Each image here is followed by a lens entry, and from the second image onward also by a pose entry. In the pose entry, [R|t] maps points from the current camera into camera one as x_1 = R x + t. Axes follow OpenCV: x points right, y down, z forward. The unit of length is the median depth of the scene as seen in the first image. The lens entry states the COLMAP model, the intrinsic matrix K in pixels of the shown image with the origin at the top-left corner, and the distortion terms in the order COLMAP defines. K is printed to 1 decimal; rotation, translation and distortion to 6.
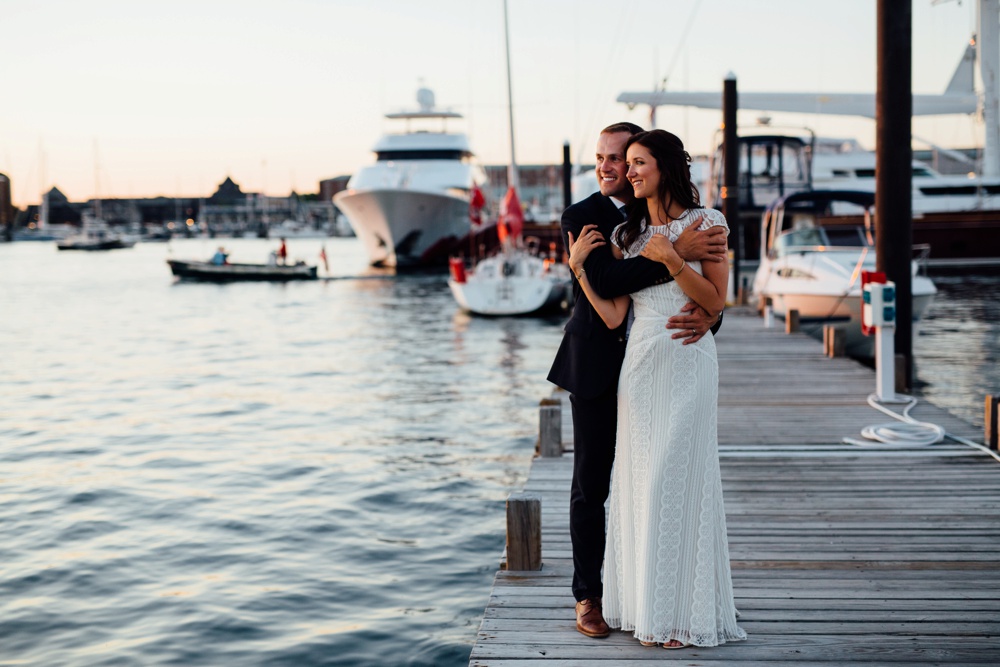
lens RADIAL K [[1363.5, 0, 503.0], [0, 1363.5, 332.6], [0, 0, 1]] dist [0.087601, 0.000000]
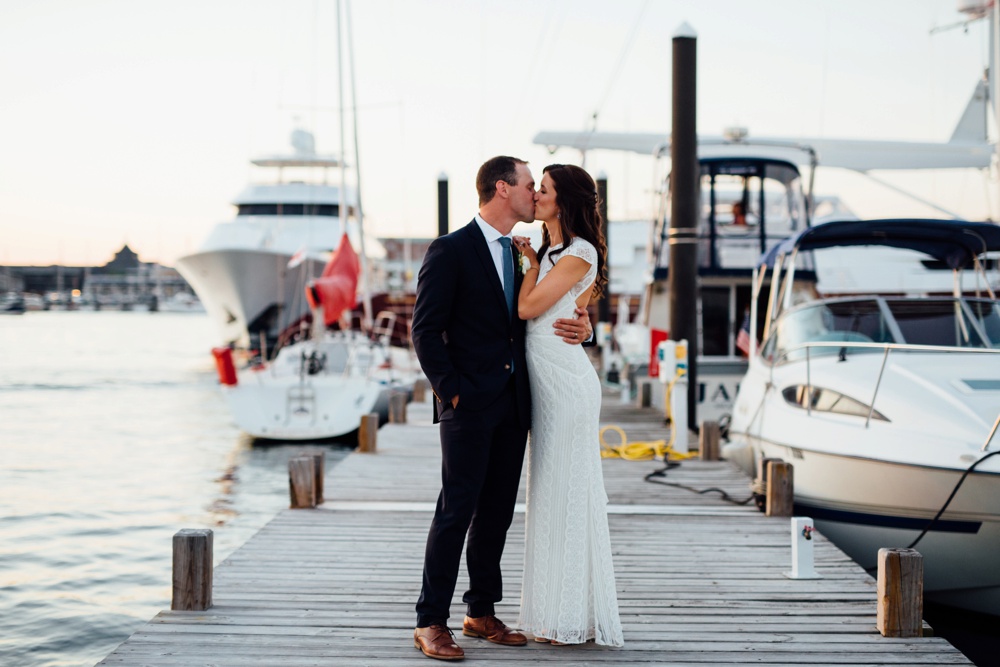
lens RADIAL K [[1363.5, 0, 499.1], [0, 1363.5, 335.9], [0, 0, 1]] dist [0.087601, 0.000000]
pose [[0.999127, 0.017183, 0.038076, 0.031325], [-0.015023, 0.998301, -0.056306, -0.013335], [-0.038979, 0.055685, 0.997687, 0.200643]]
